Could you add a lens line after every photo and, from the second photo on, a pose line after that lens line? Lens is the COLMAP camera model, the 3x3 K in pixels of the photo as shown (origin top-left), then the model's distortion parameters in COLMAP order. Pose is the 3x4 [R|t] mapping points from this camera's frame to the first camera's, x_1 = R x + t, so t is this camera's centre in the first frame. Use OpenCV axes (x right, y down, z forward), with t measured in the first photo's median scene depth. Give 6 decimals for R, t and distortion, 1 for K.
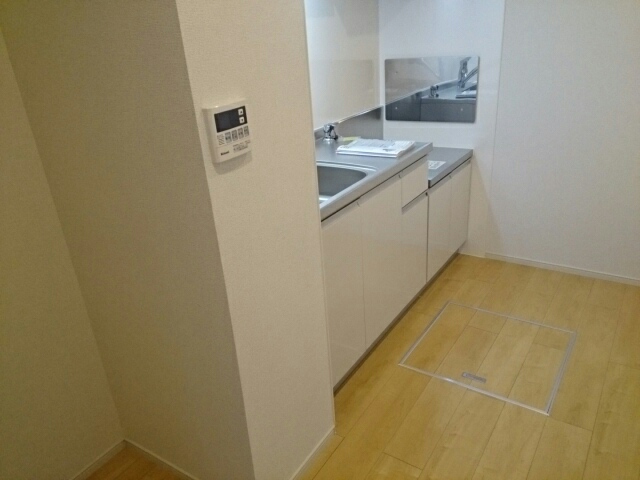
lens RADIAL K [[490.7, 0, 320.0], [0, 490.7, 240.0], [0, 0, 1]] dist [0.026649, -0.008949]
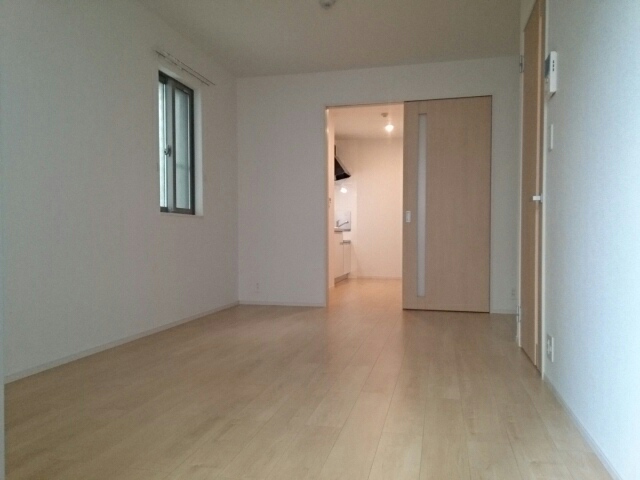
lens RADIAL K [[490.7, 0, 320.0], [0, 490.7, 240.0], [0, 0, 1]] dist [0.026649, -0.008949]
pose [[0.935047, 0.067508, 0.348037, -1.142778], [0.083661, 0.911961, -0.401657, 1.264380], [-0.344511, 0.404686, 0.847078, -1.868983]]
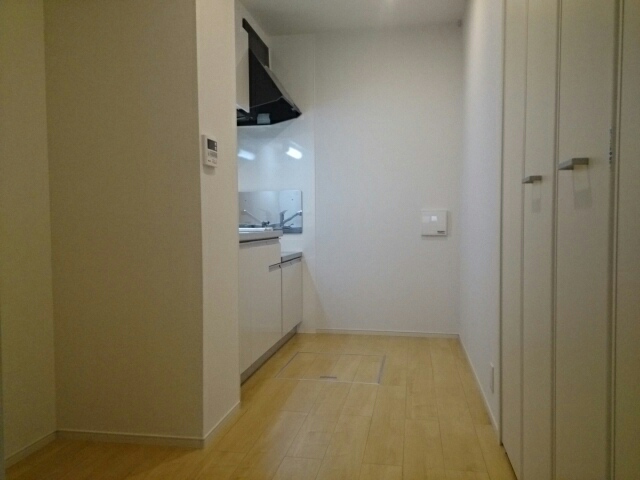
lens RADIAL K [[490.7, 0, 320.0], [0, 490.7, 240.0], [0, 0, 1]] dist [0.026649, -0.008949]
pose [[0.916821, 0.053674, 0.395675, -0.255370], [0.108296, 0.920359, -0.375781, 0.401279], [-0.384332, 0.387374, 0.837992, -0.278754]]
